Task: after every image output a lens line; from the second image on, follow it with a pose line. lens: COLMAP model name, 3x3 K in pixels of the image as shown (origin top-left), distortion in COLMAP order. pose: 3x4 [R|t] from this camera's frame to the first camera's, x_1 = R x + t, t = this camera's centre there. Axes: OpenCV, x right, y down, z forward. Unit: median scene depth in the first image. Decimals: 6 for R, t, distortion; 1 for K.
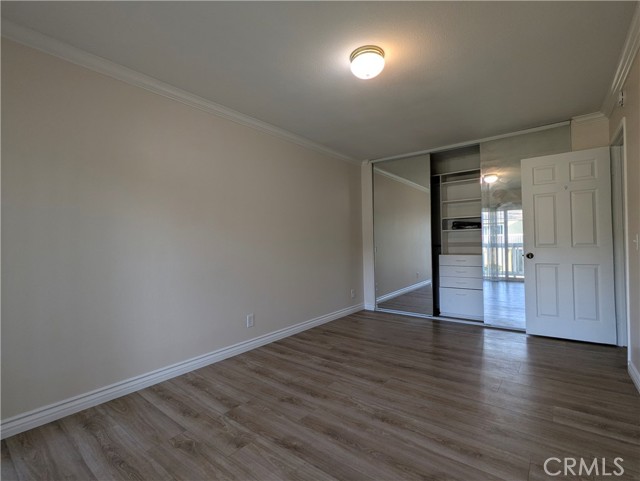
lens RADIAL K [[303.4, 0, 321.6], [0, 303.4, 240.5], [0, 0, 1]] dist [-0.004246, 0.000511]
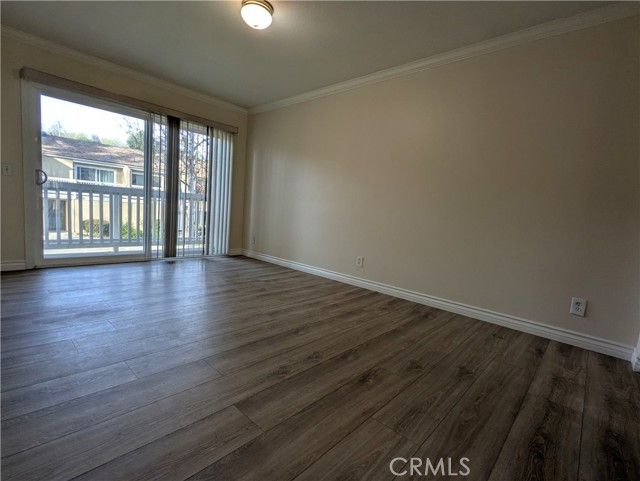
lens RADIAL K [[303.4, 0, 321.9], [0, 303.4, 240.8], [0, 0, 1]] dist [-0.004246, 0.000511]
pose [[-0.071773, 0.112024, -0.991110, 0.954296], [-0.068441, 0.990778, 0.116943, 0.066761], [0.995070, 0.076226, -0.063444, 0.983261]]
